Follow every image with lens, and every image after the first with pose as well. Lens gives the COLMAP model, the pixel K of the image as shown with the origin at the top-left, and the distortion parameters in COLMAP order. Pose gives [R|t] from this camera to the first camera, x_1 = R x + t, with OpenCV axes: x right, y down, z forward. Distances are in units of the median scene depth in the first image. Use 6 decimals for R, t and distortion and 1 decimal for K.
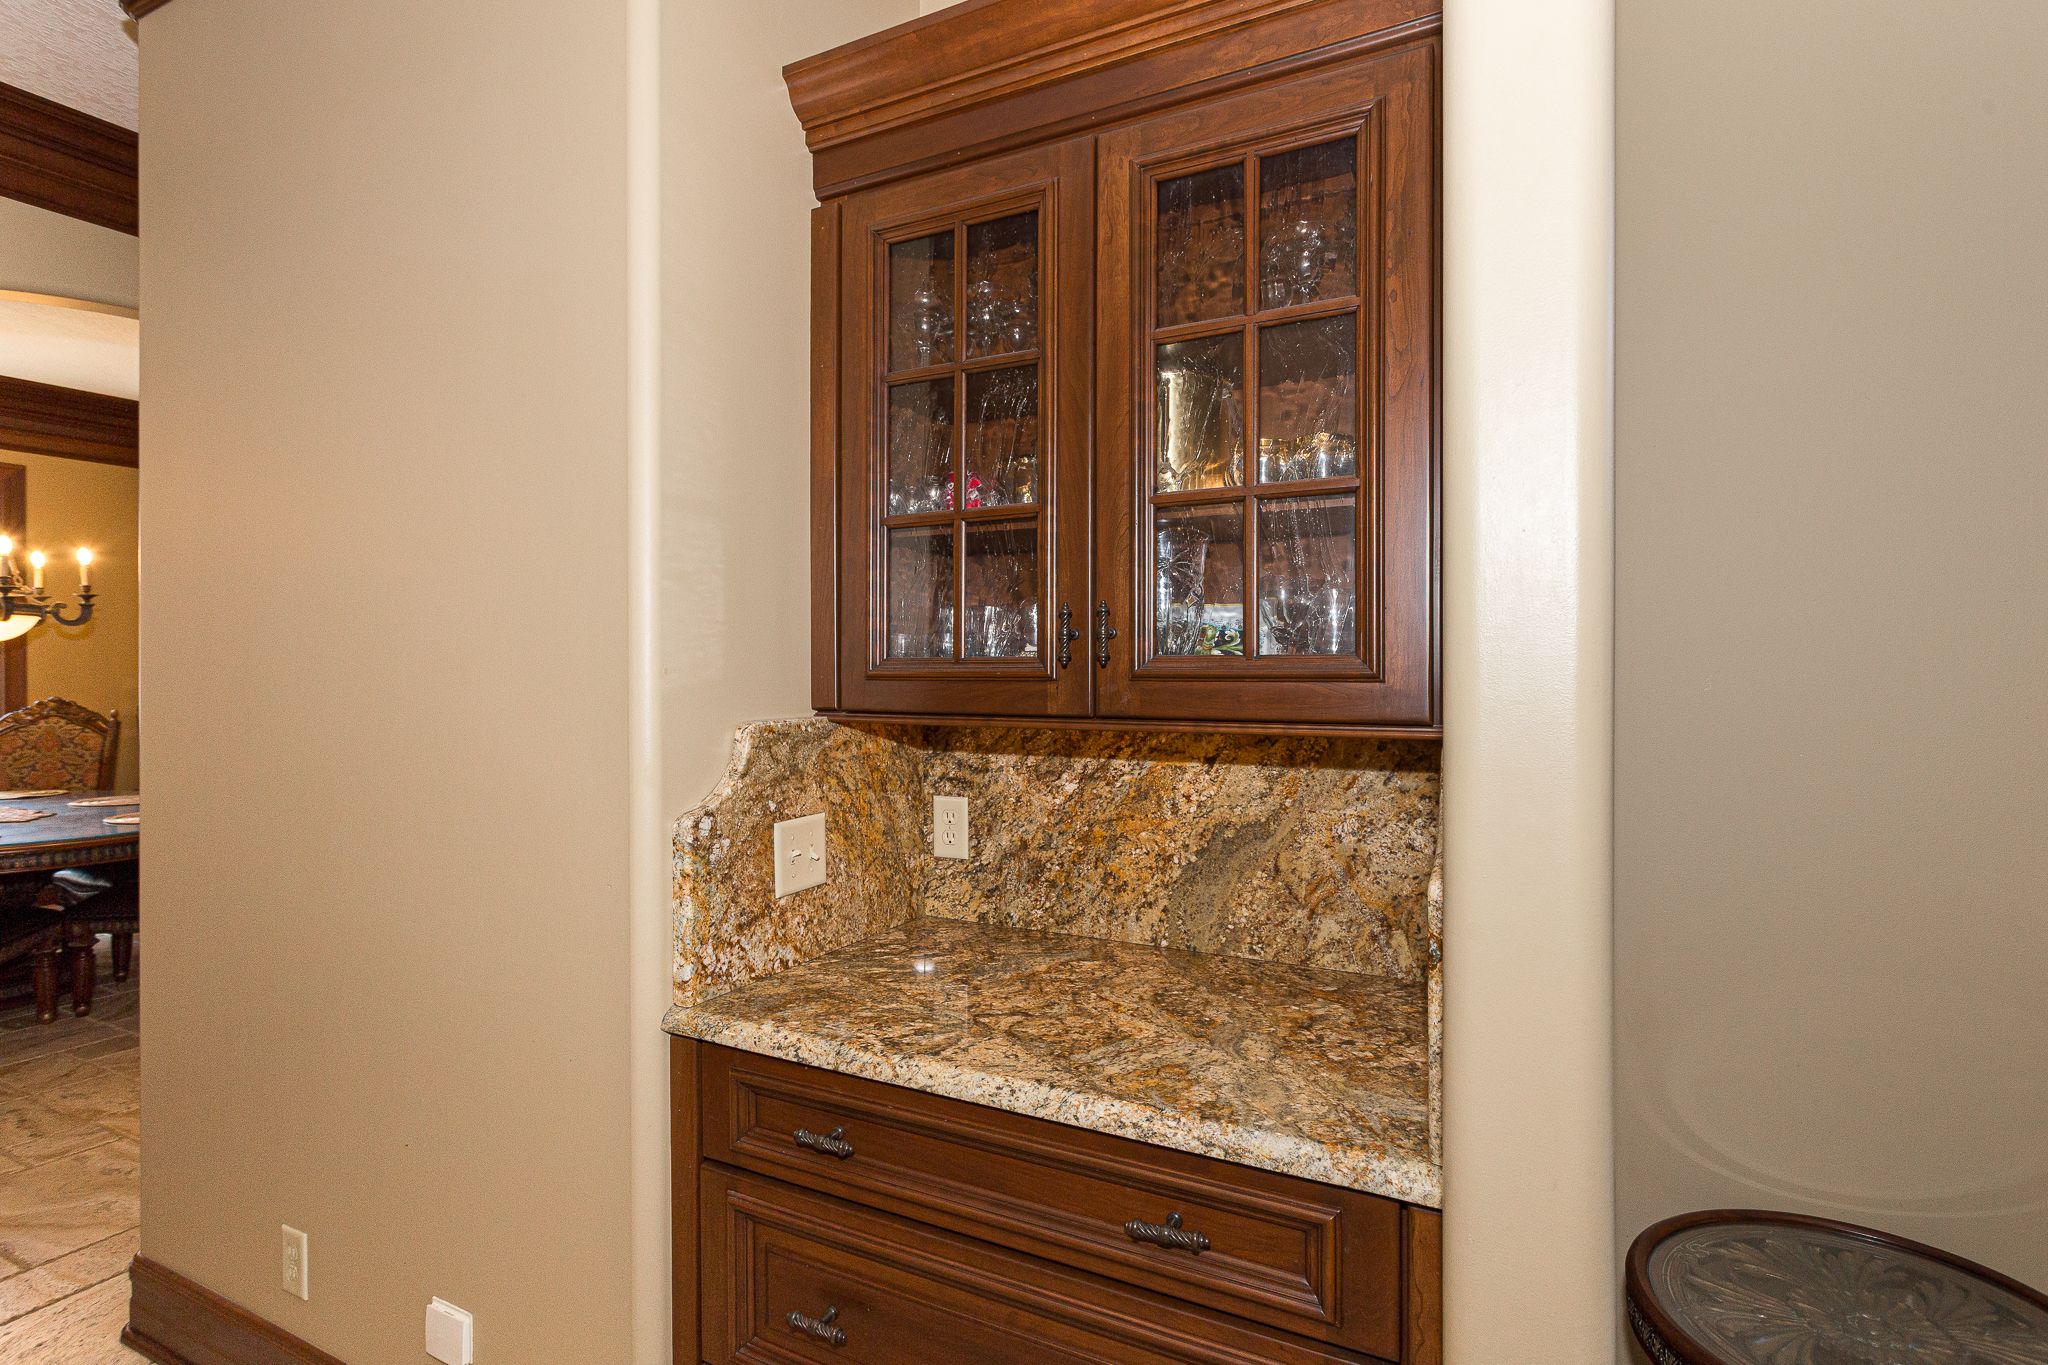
lens RADIAL K [[973.8, 0, 1027.0], [0, 973.8, 680.3], [0, 0, 1]] dist [0.001353, 0.000671]
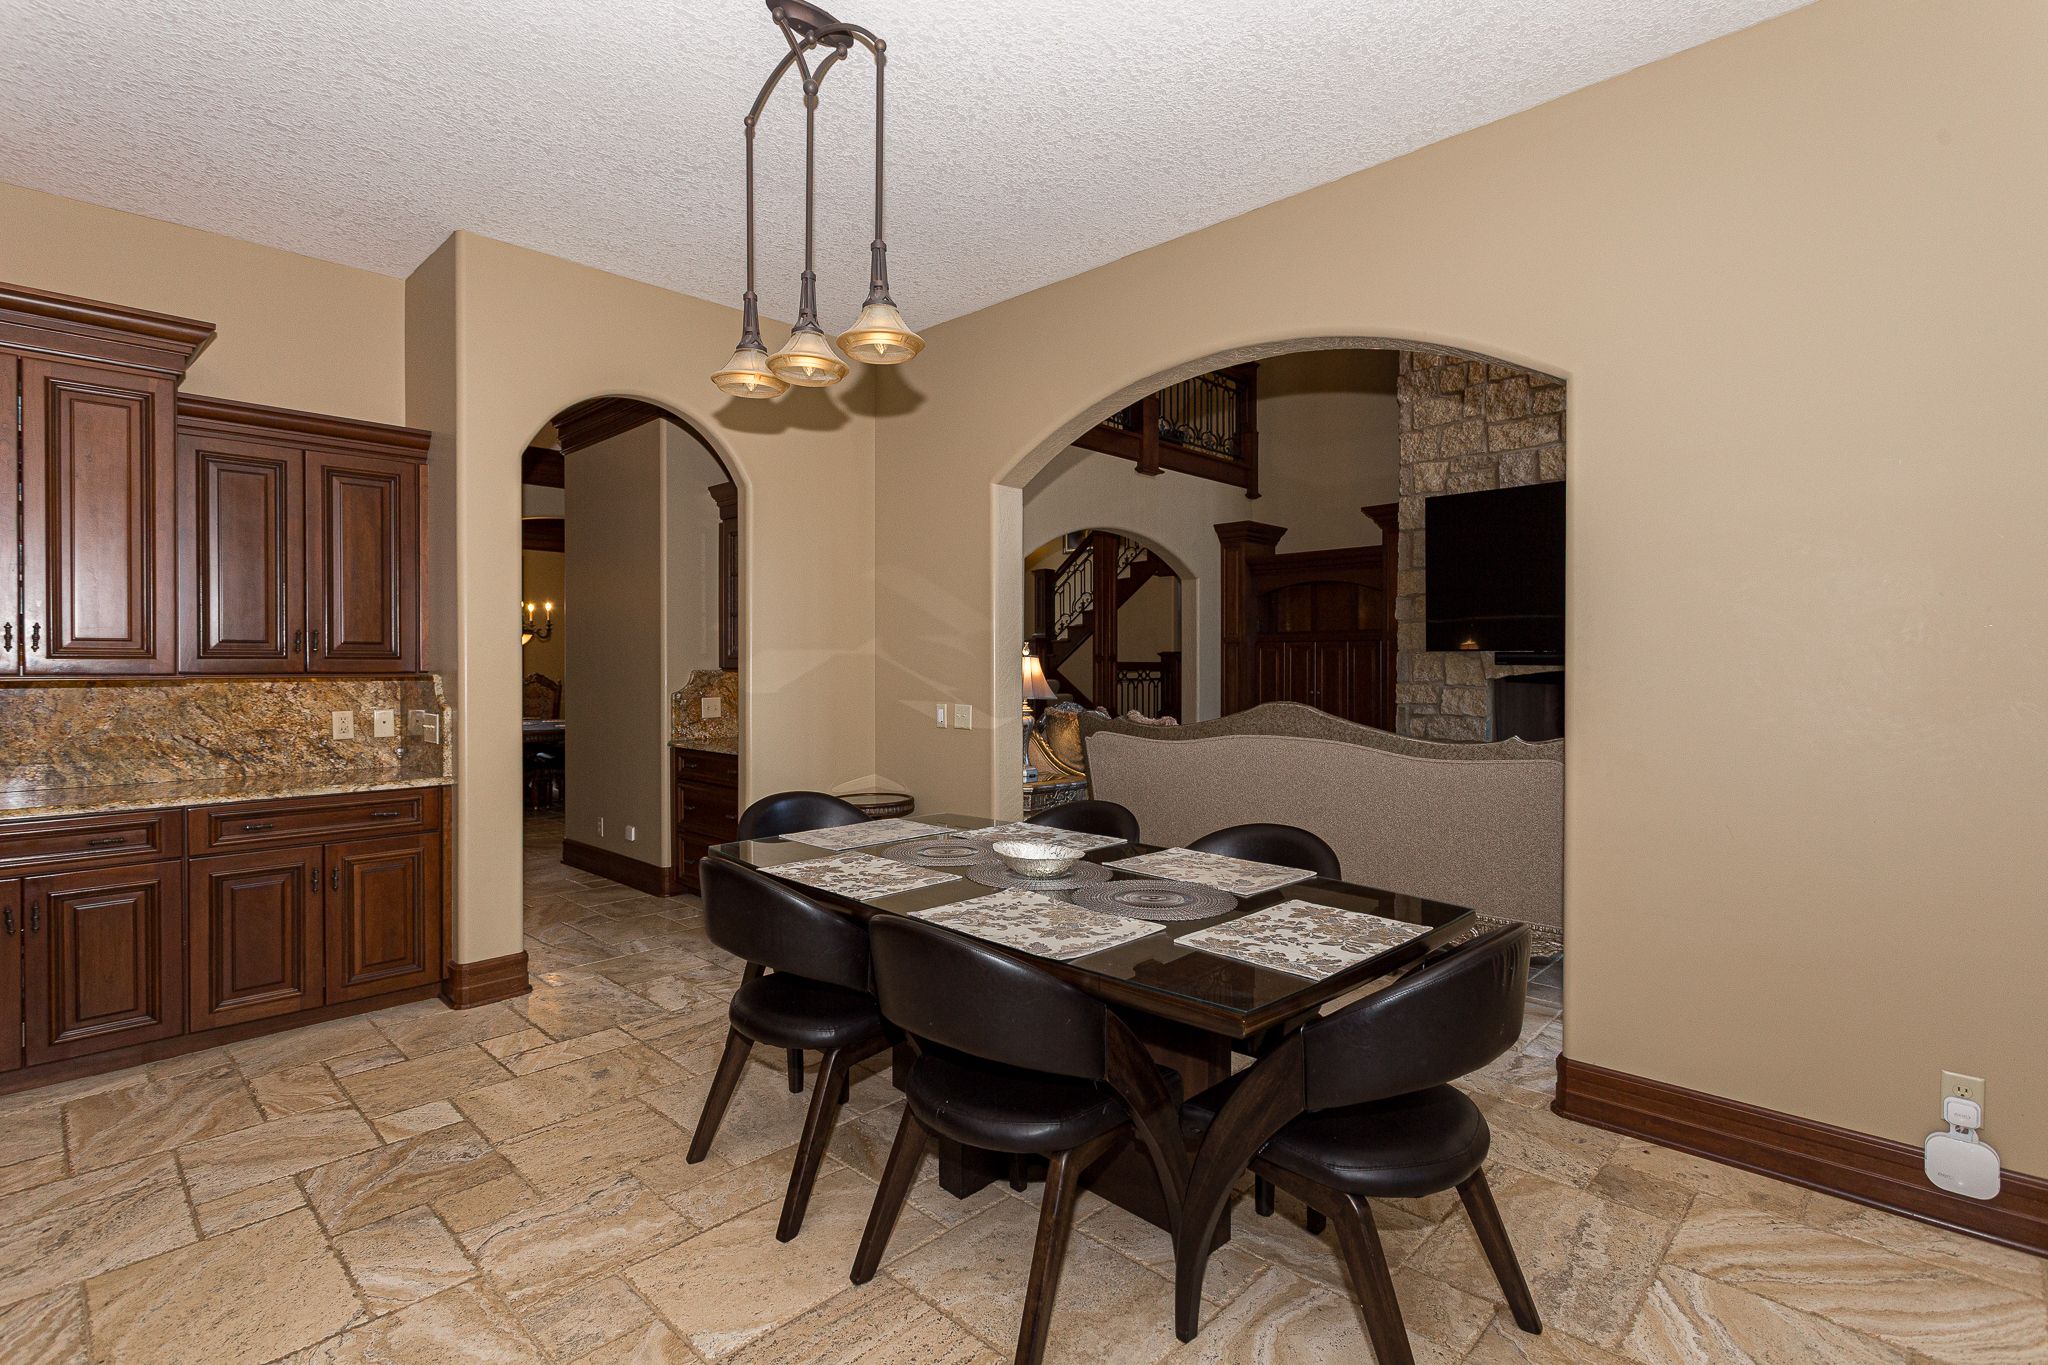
lens RADIAL K [[973.8, 0, 1012.5], [0, 973.8, 673.4], [0, 0, 1]] dist [0.001353, 0.000671]
pose [[0.949840, 0.002049, -0.312731, 0.711074], [-0.001809, 0.999998, 0.001055, 0.016818], [0.312732, -0.000436, 0.949841, -0.755605]]
